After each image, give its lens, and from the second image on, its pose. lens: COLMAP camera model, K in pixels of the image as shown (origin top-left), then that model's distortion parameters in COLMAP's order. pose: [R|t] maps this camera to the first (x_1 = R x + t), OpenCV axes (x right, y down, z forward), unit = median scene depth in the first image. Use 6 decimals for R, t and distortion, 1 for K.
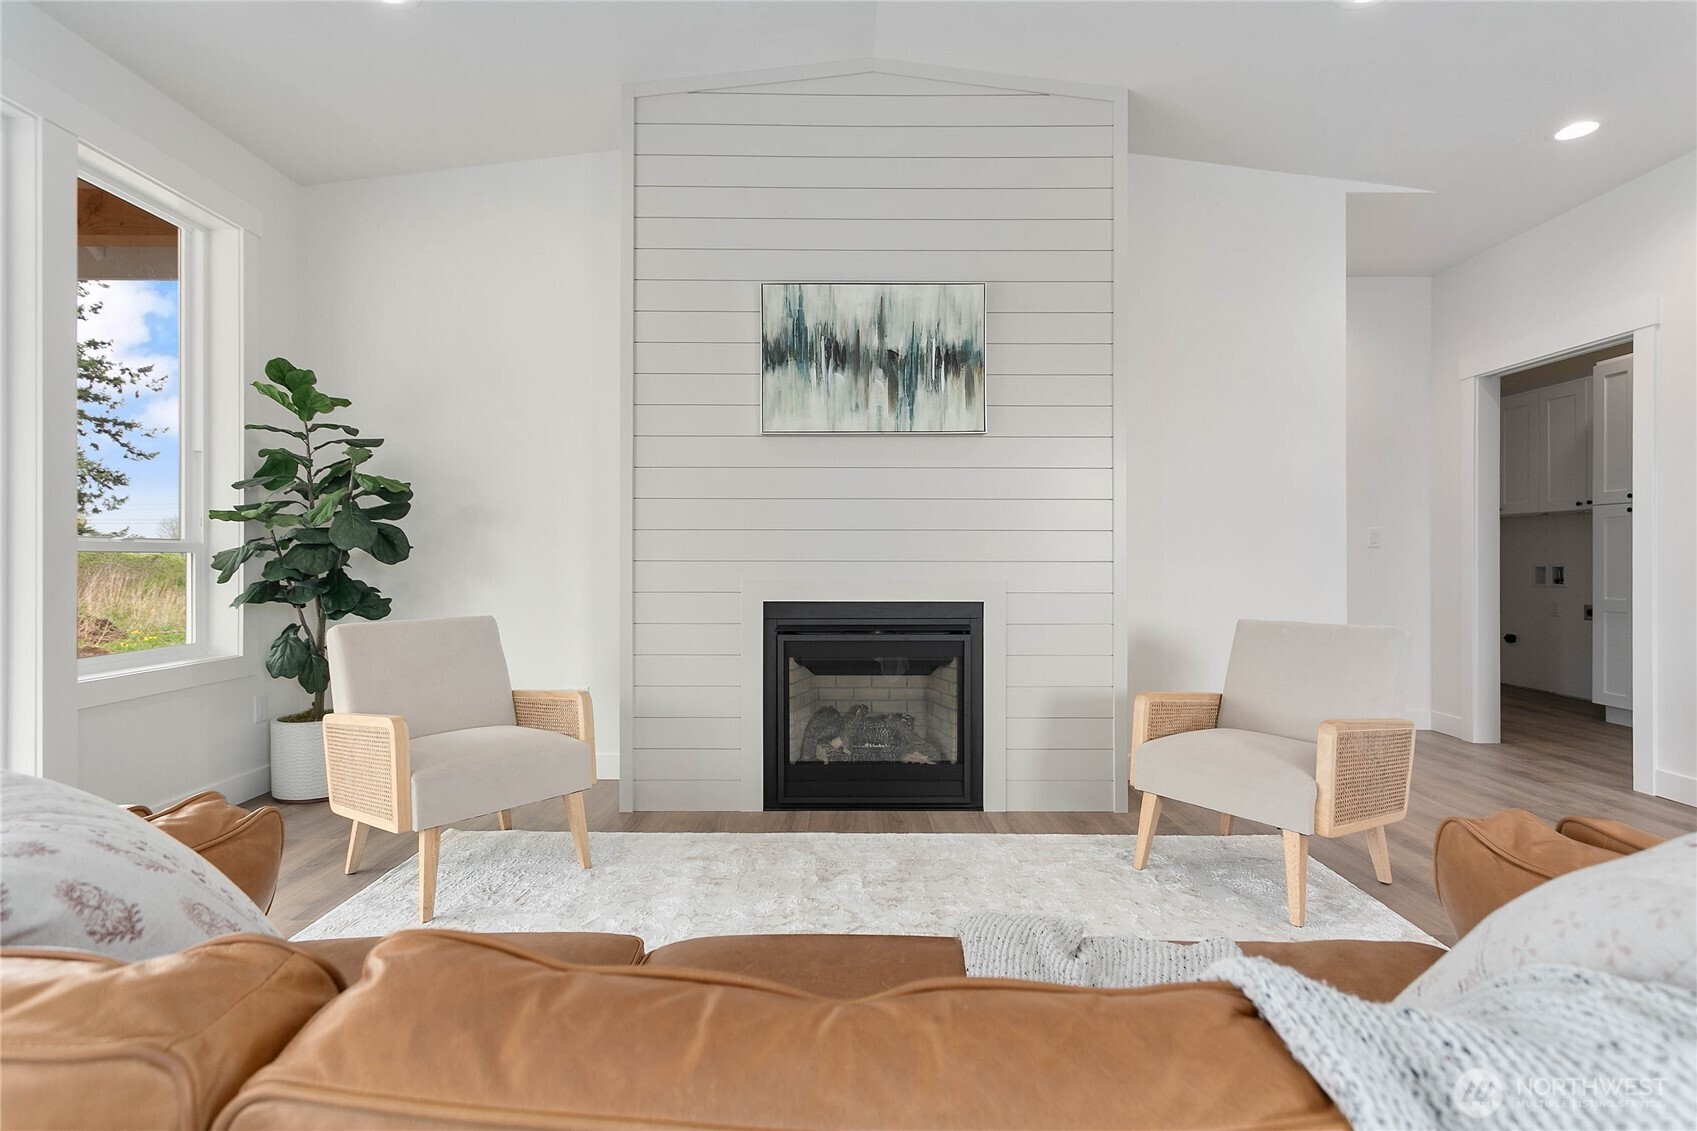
lens RADIAL K [[799.8, 0, 833.9], [0, 799.8, 522.1], [0, 0, 1]] dist [0.007731, -0.002556]
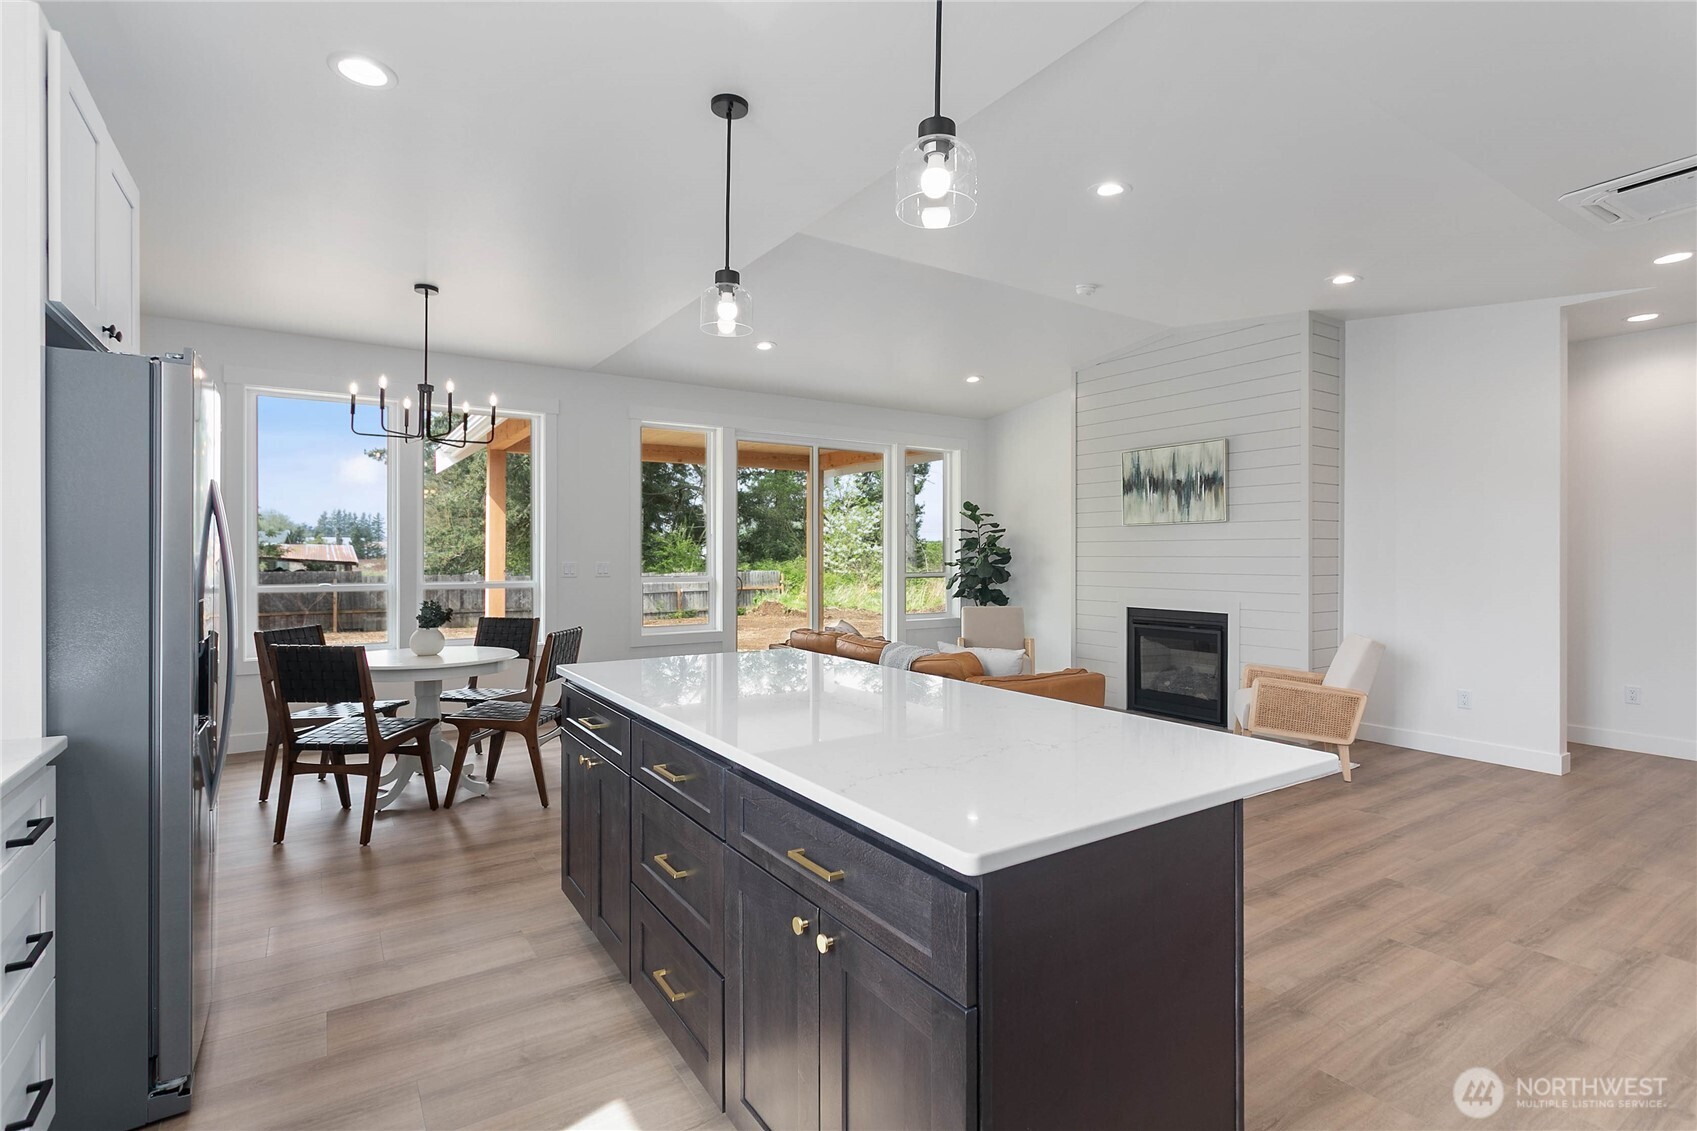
lens RADIAL K [[799.8, 0, 848.9], [0, 799.8, 559.7], [0, 0, 1]] dist [0.007731, -0.002556]
pose [[0.536505, 0.007140, -0.843867, 1.263741], [0.032306, 0.999057, 0.028992, -0.105326], [0.843278, -0.042816, 0.535769, -0.695898]]
